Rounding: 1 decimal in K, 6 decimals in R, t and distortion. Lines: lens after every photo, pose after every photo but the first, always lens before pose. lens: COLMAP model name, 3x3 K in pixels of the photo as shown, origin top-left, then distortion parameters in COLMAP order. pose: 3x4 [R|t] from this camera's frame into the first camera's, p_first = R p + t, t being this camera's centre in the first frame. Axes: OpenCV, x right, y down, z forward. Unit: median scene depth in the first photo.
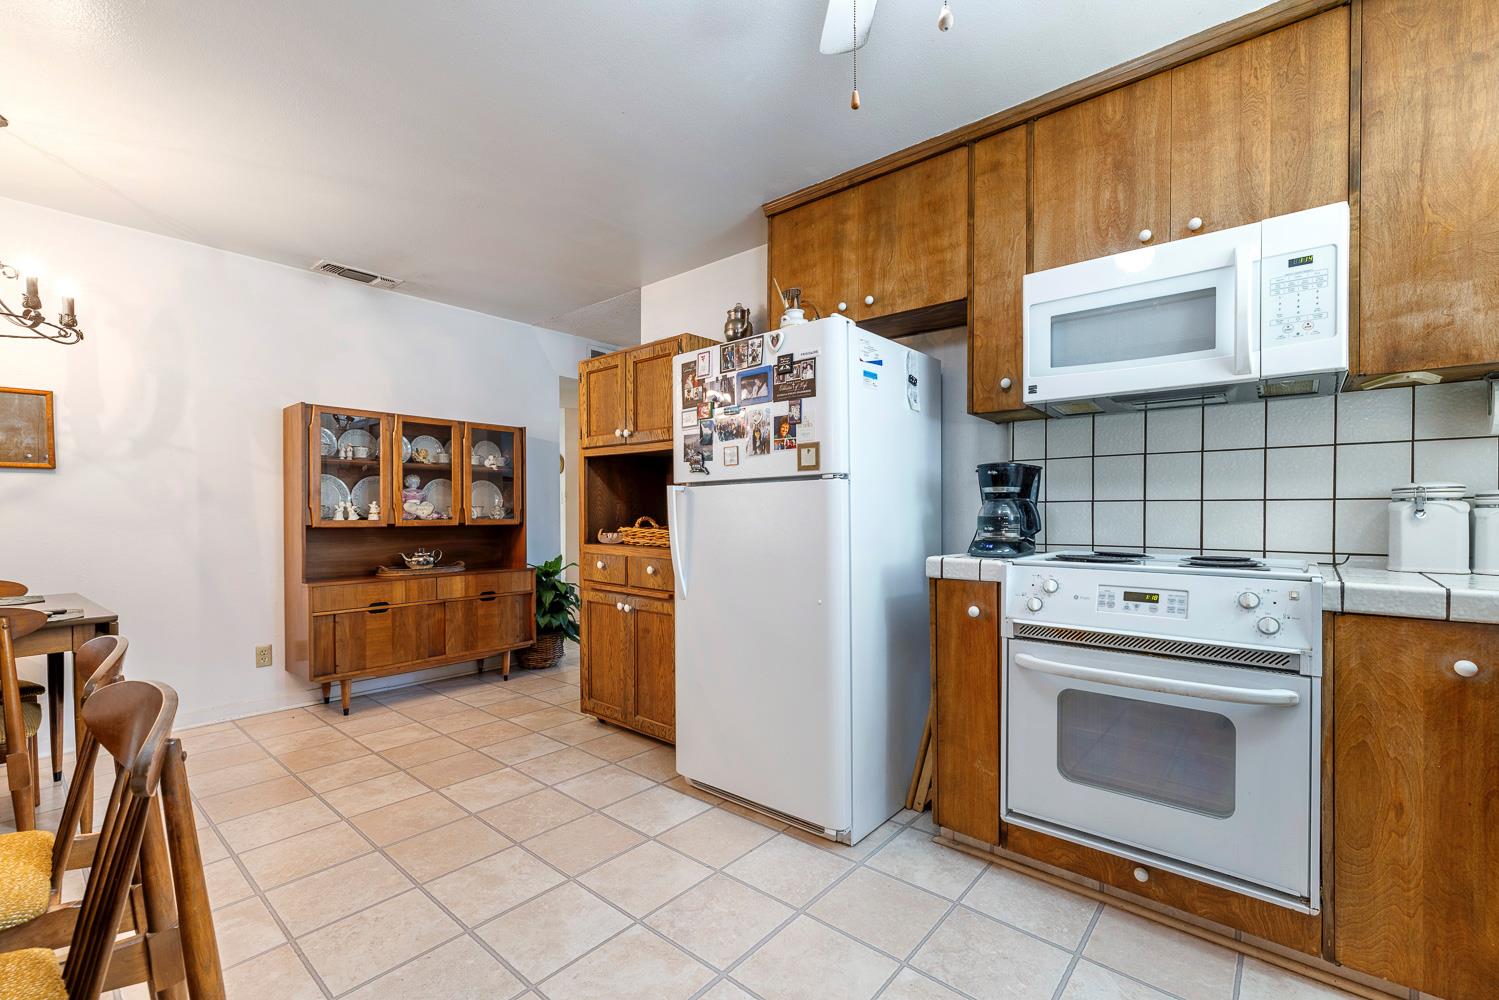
lens RADIAL K [[634.8, 0, 751.5], [0, 634.8, 516.4], [0, 0, 1]] dist [0.001497, -0.000165]
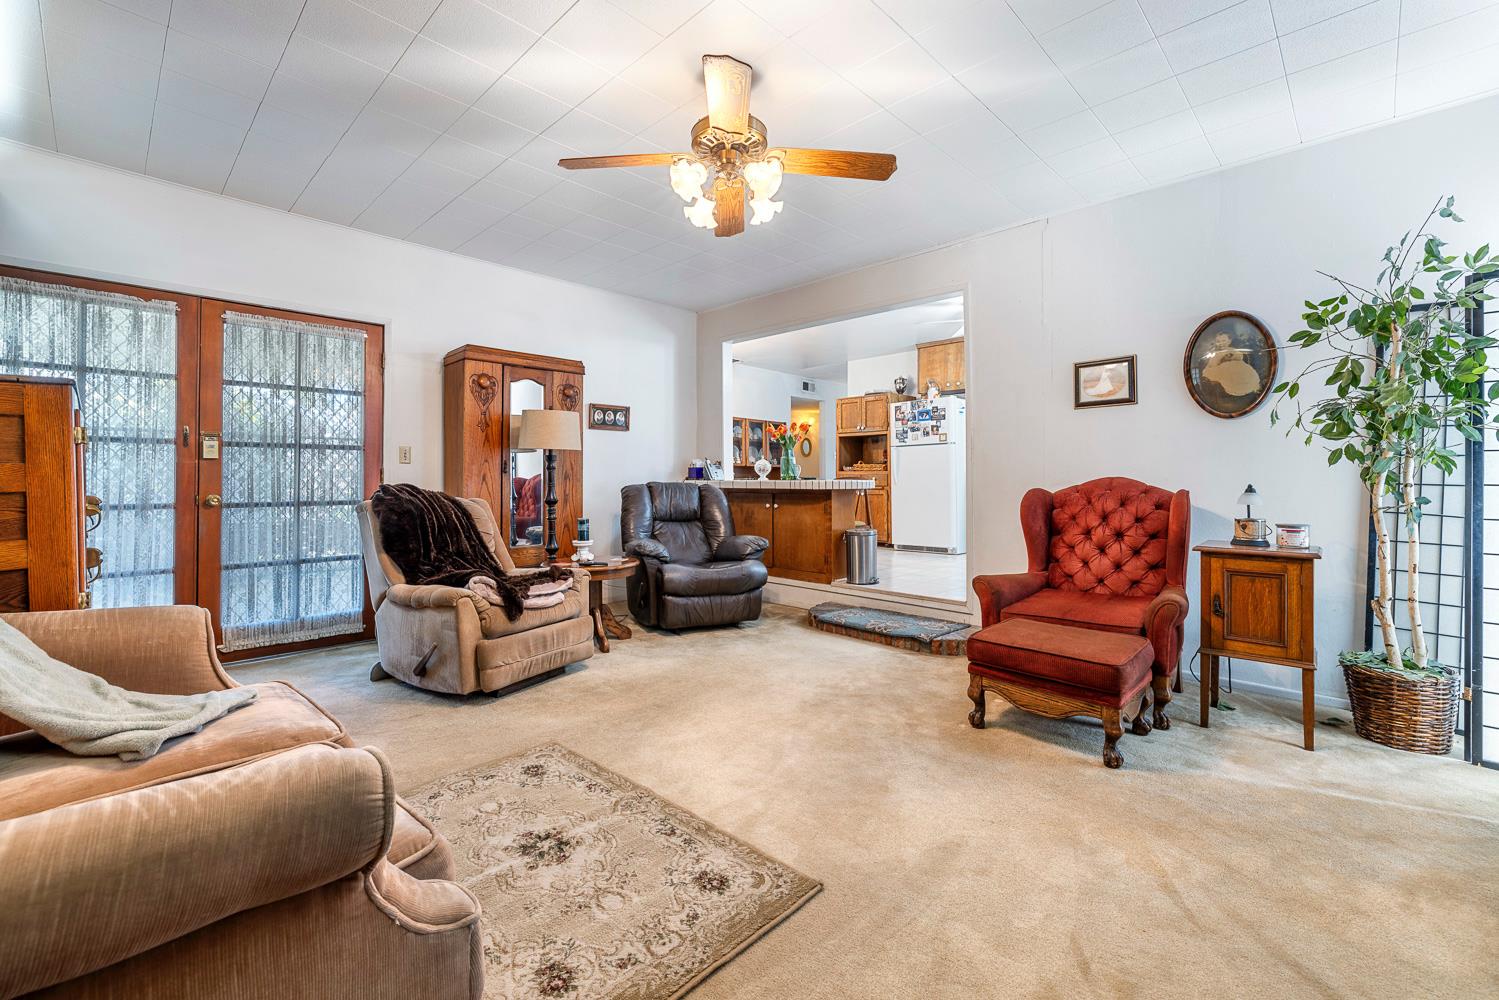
lens RADIAL K [[634.8, 0, 748.7], [0, 634.8, 484.0], [0, 0, 1]] dist [0.001497, -0.000165]
pose [[0.997962, 0.000840, -0.063803, -0.712193], [-0.001433, 0.999956, -0.009240, 0.182552], [0.063792, 0.009312, 0.997920, -2.386740]]
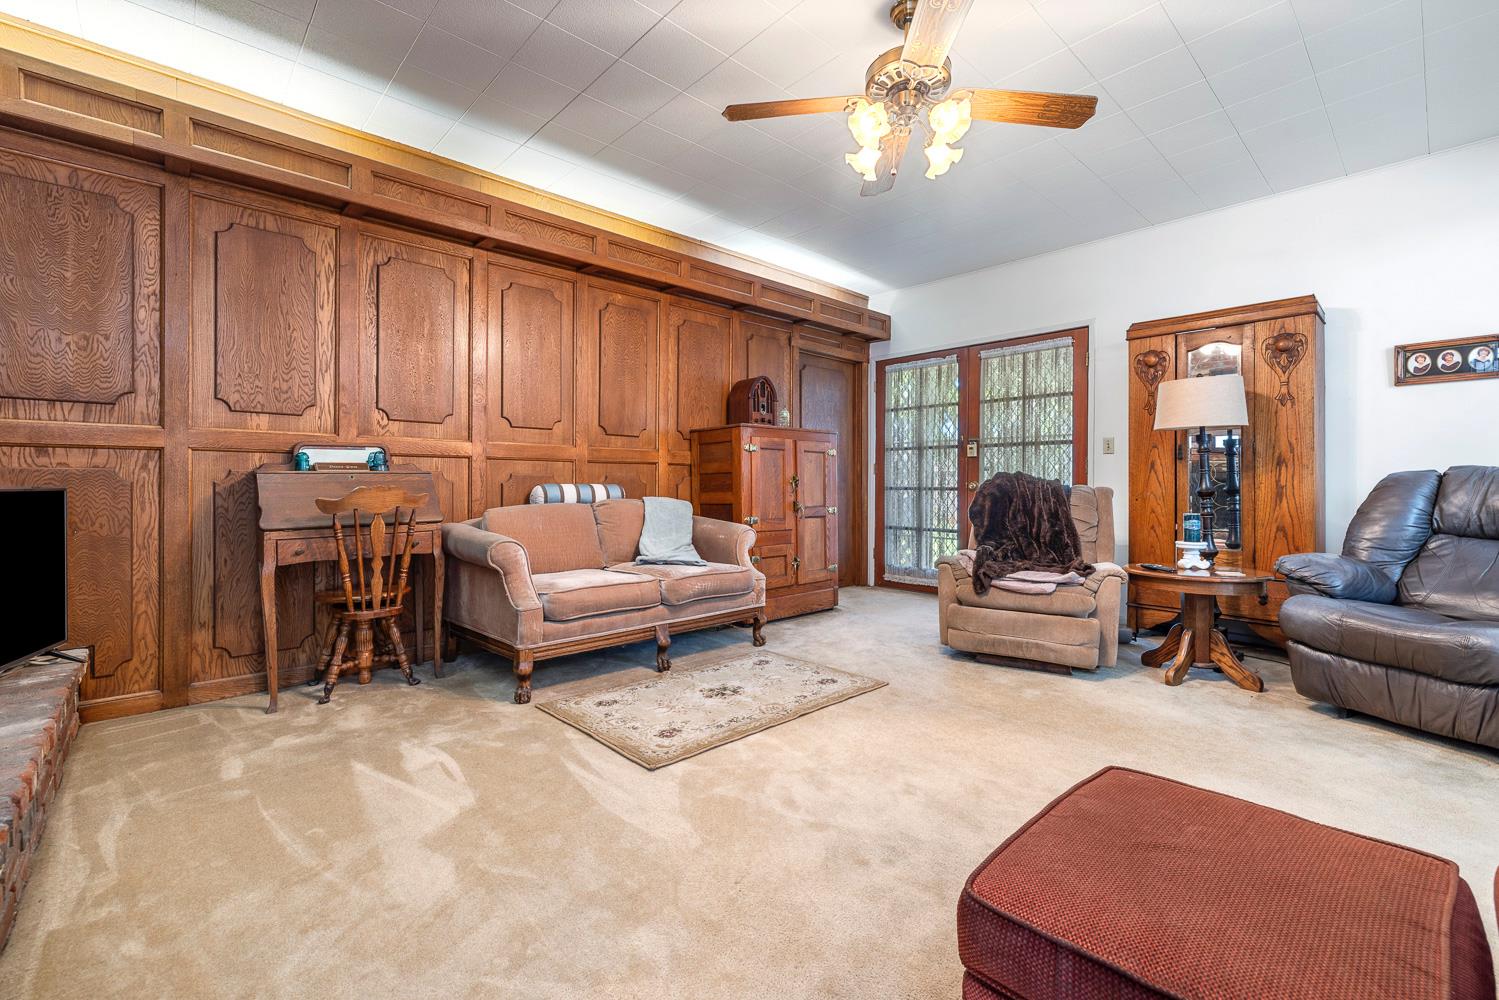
lens RADIAL K [[634.8, 0, 754.2], [0, 634.8, 498.4], [0, 0, 1]] dist [0.001497, -0.000165]
pose [[-0.109217, 0.022689, -0.993759, 0.313244], [-0.018896, 0.999511, 0.024897, 0.217912], [0.993838, 0.021497, -0.108735, -1.315019]]
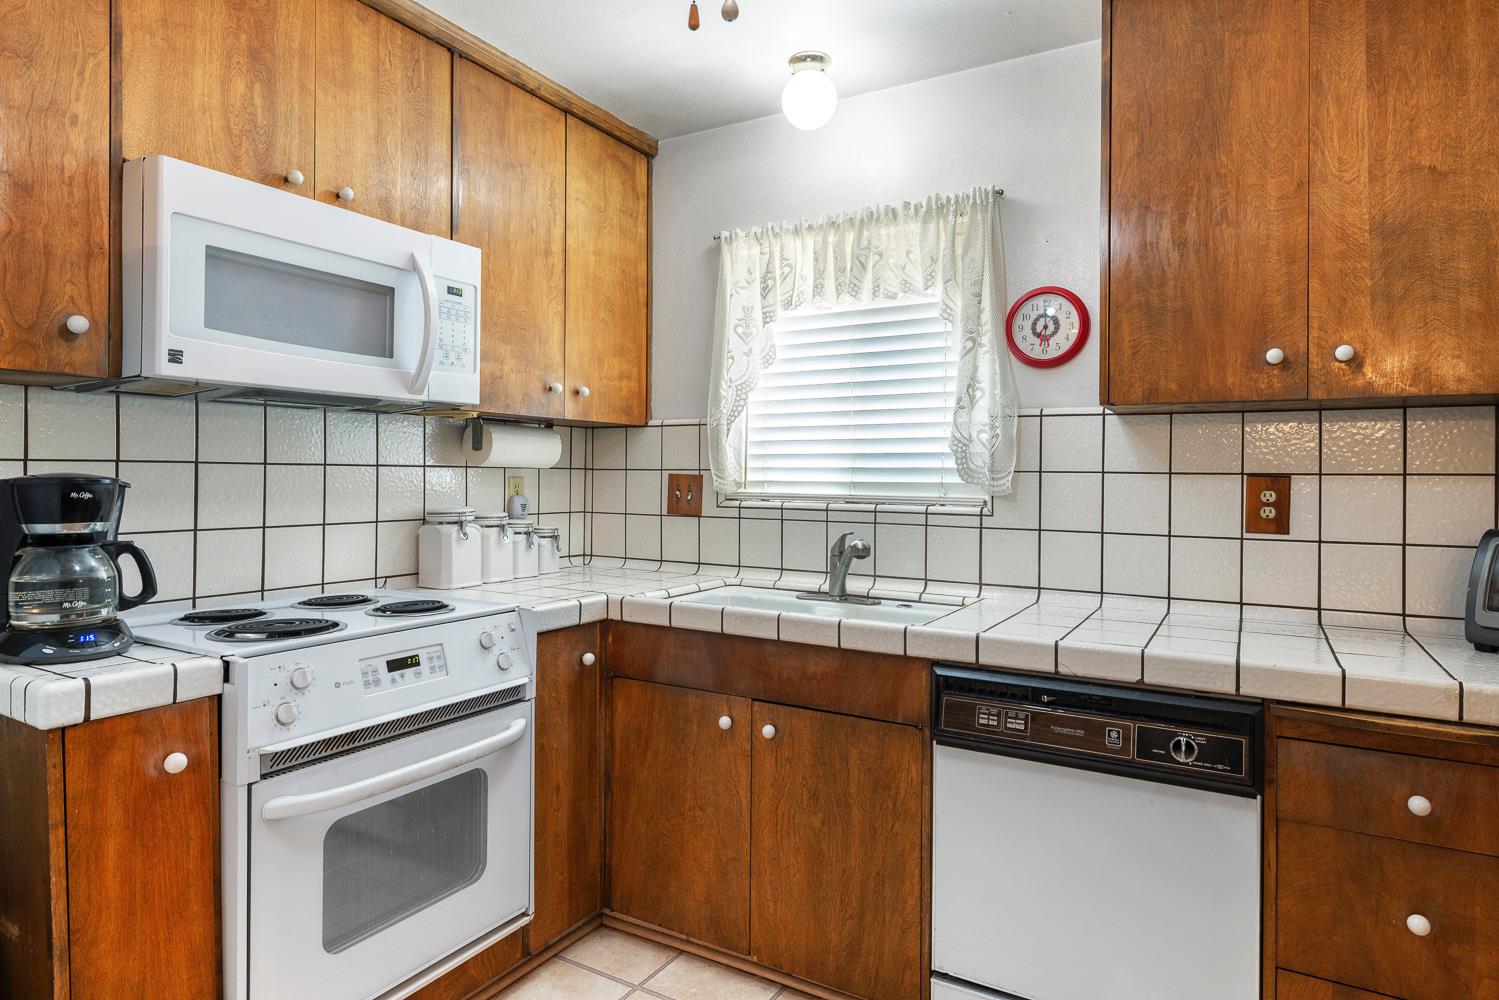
lens RADIAL K [[855.0, 0, 749.9], [0, 855.0, 474.9], [0, 0, 1]] dist [0.002836, -0.001134]
pose [[-0.166487, 0.002772, 0.986040, -0.412916], [0.005980, 0.999980, -0.001802, -0.083493], [-0.986026, 0.005597, -0.166500, 0.593173]]
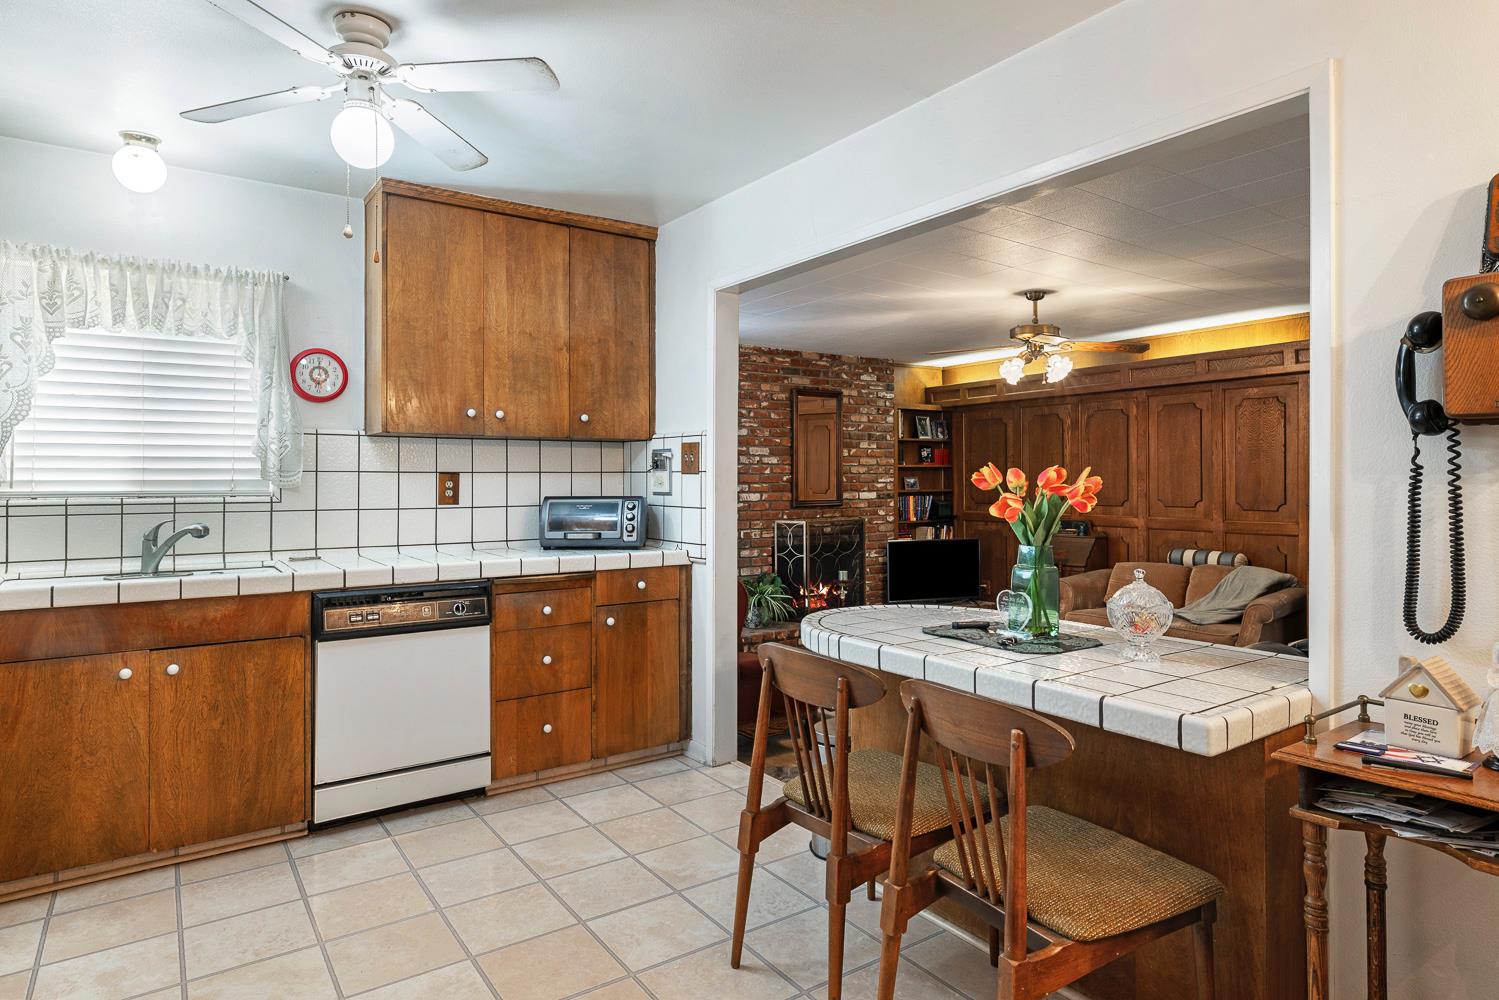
lens RADIAL K [[855.0, 0, 747.5], [0, 855.0, 466.7], [0, 0, 1]] dist [0.002836, -0.001134]
pose [[-0.965835, 0.007351, 0.259054, -0.629120], [0.008019, 0.999967, 0.001525, -0.092579], [-0.259034, 0.003550, -0.965862, 1.451464]]
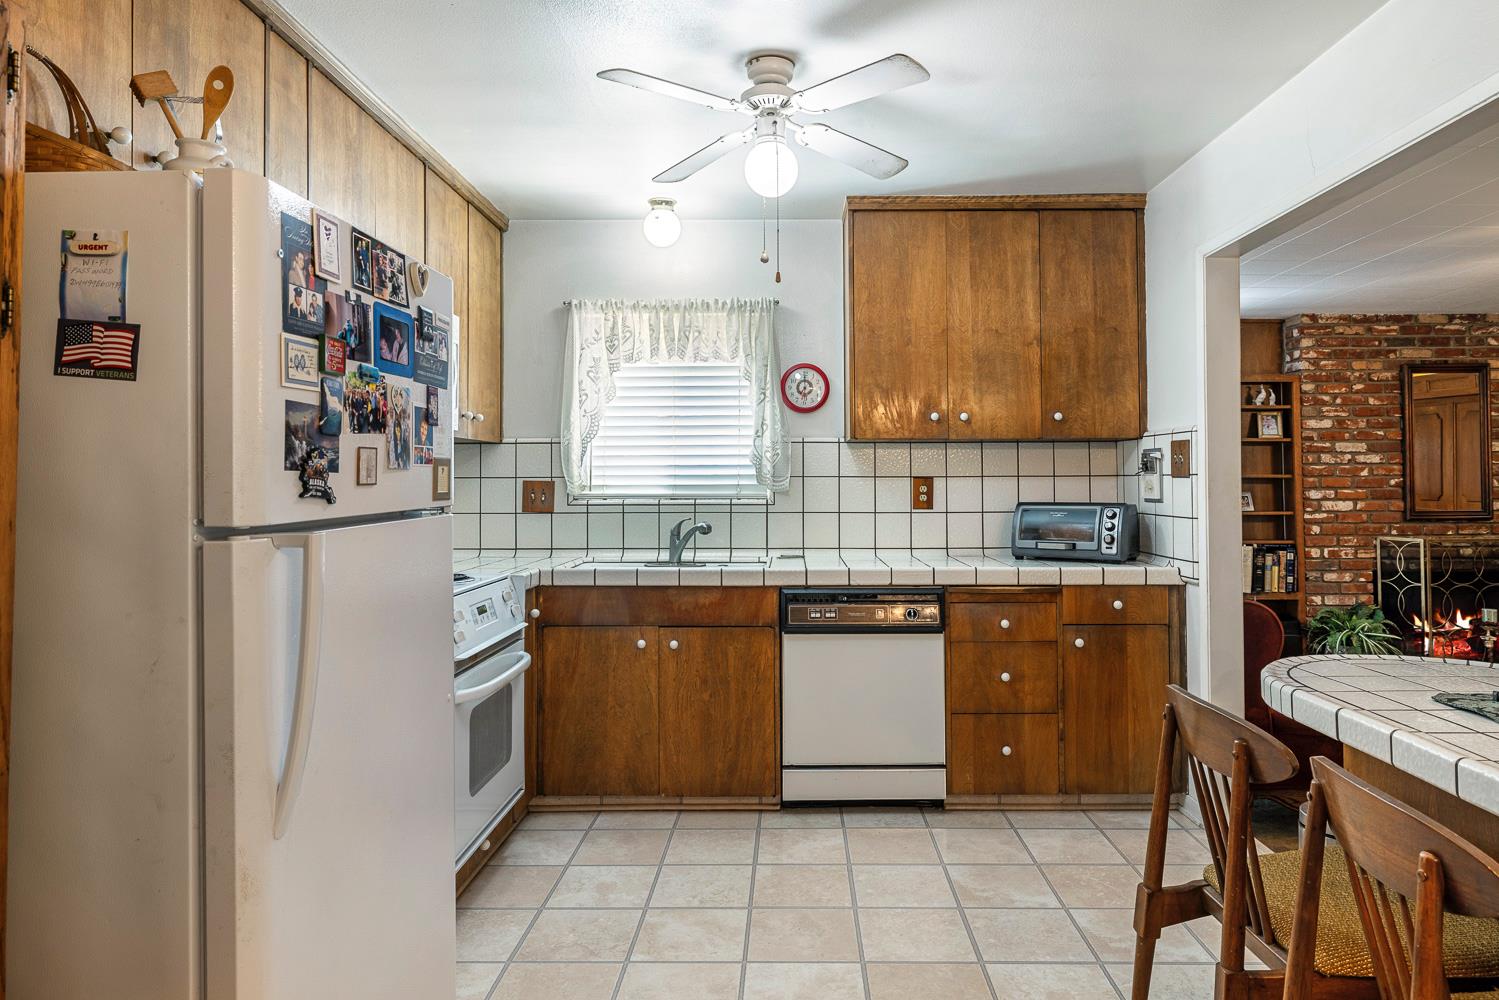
lens RADIAL K [[902.9, 0, 783.0], [0, 902.9, 457.1], [0, 0, 1]] dist [-0.007985, 0.004448]
pose [[-0.637774, 0.026411, 0.769770, -0.834605], [0.016772, 0.999651, -0.020403, -0.090589], [-0.770041, -0.000102, -0.637995, 1.305683]]
